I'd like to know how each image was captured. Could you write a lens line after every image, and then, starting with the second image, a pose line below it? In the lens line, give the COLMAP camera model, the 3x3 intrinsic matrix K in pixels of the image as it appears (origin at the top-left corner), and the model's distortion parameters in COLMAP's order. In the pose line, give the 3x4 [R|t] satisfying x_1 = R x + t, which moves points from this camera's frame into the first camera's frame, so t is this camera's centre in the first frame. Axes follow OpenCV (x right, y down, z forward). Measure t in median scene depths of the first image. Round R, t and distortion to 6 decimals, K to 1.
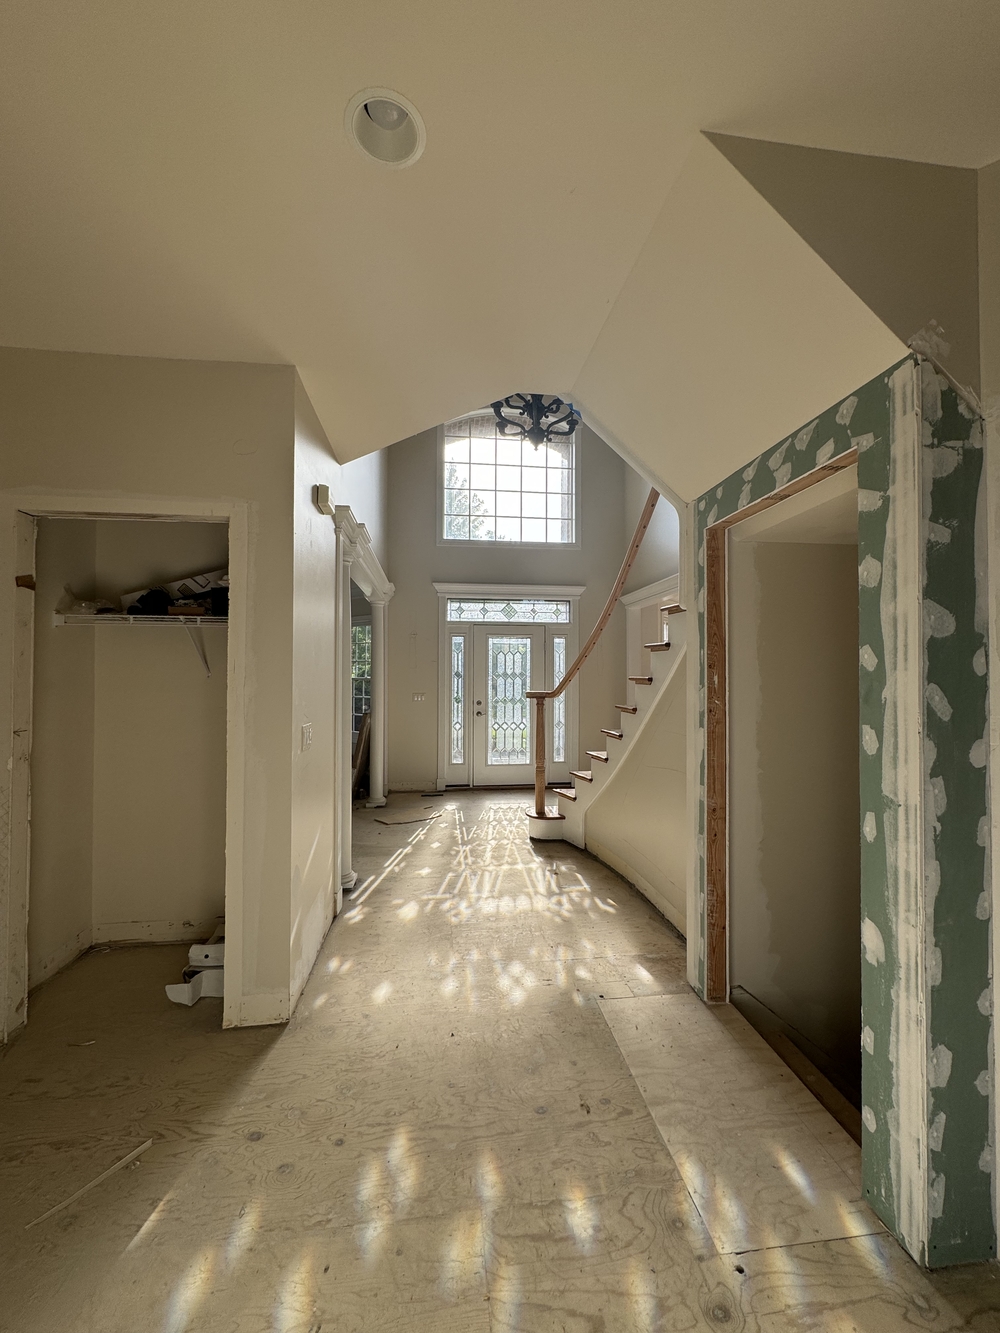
lens RADIAL K [[546.4, 0, 504.3], [0, 546.4, 669.7], [0, 0, 1]] dist [-0.001320, -0.000109]
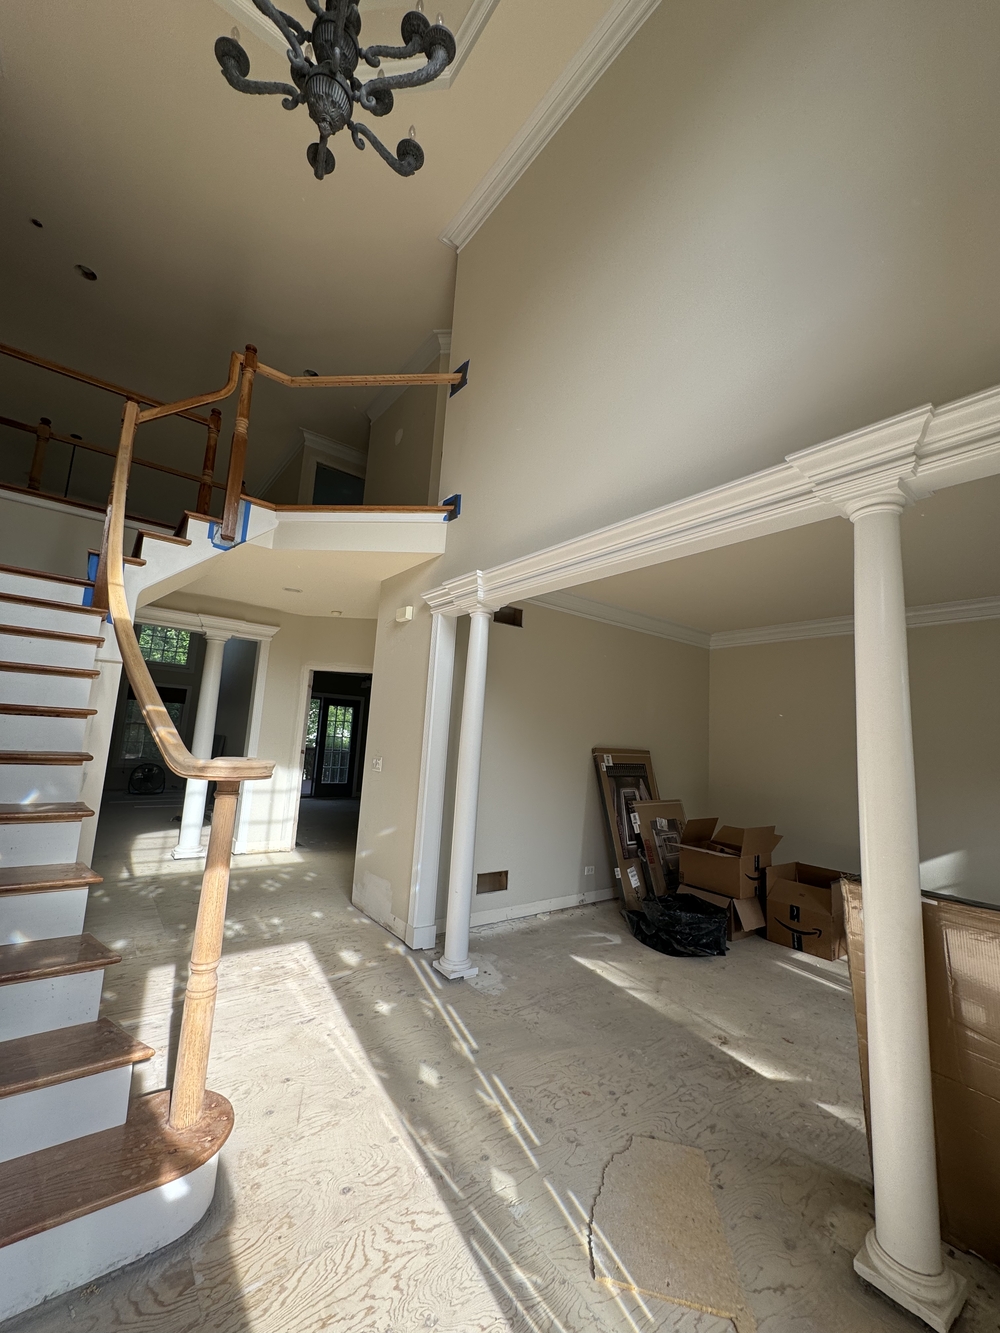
lens RADIAL K [[526.6, 0, 500.5], [0, 526.6, 662.9], [0, 0, 1]] dist [-0.000702, -0.003693]
pose [[-0.859252, -0.116648, -0.498076, 0.109015], [-0.051768, 0.988484, -0.142193, 0.020675], [0.508927, -0.096395, -0.855396, 1.640619]]
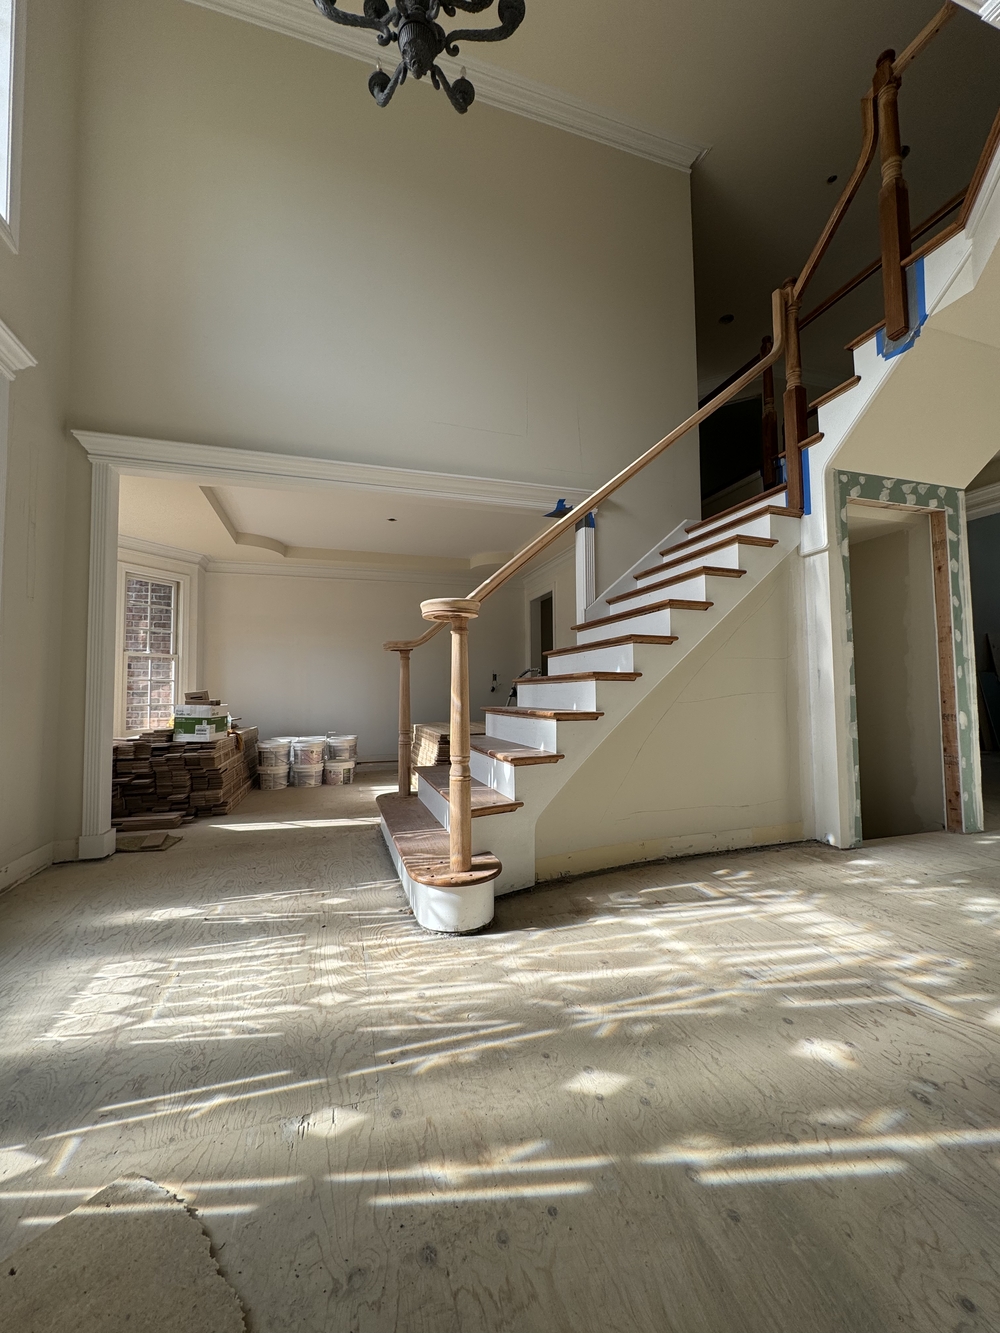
lens RADIAL K [[530.6, 0, 500.0], [0, 530.6, 666.5], [0, 0, 1]] dist [0.000773, 0.000200]
pose [[-0.183976, 0.055955, 0.981337, -0.440766], [0.004896, 0.998418, -0.056011, 0.138300], [-0.982918, -0.005500, -0.183959, 1.228544]]
